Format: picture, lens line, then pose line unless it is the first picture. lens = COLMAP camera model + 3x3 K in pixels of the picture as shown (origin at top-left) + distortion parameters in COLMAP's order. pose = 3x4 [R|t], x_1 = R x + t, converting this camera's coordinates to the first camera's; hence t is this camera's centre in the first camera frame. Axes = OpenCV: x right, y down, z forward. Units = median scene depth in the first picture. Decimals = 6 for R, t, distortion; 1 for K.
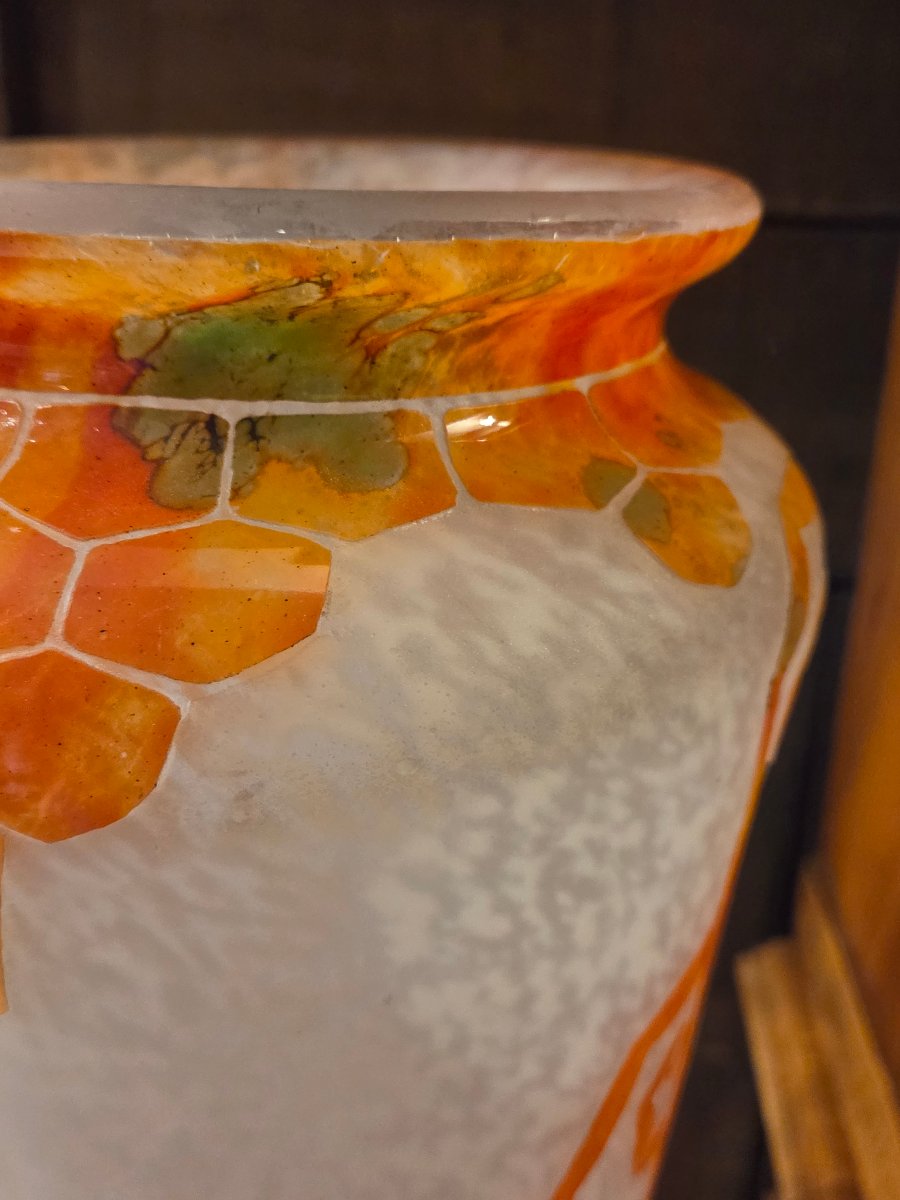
lens RADIAL K [[1219.2, 0, 450.0], [0, 1219.2, 600.0], [0, 0, 1]] dist [0.132524, -0.245958]
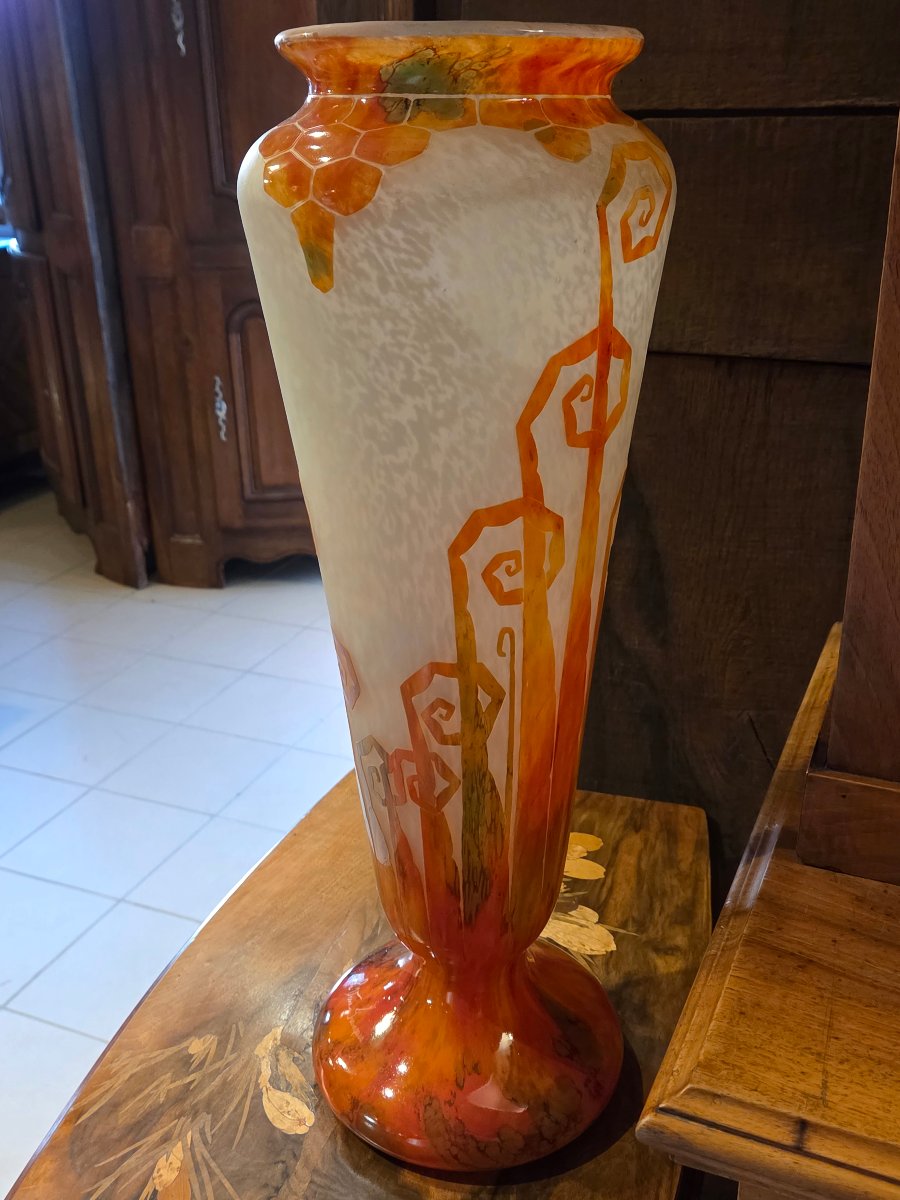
lens RADIAL K [[1219.2, 0, 450.0], [0, 1219.2, 600.0], [0, 0, 1]] dist [0.132524, -0.245958]
pose [[0.944472, 0.099392, -0.313199, 1.077347], [-0.095064, 0.995046, 0.029102, 1.069049], [0.314540, 0.002288, 0.949242, -2.078660]]
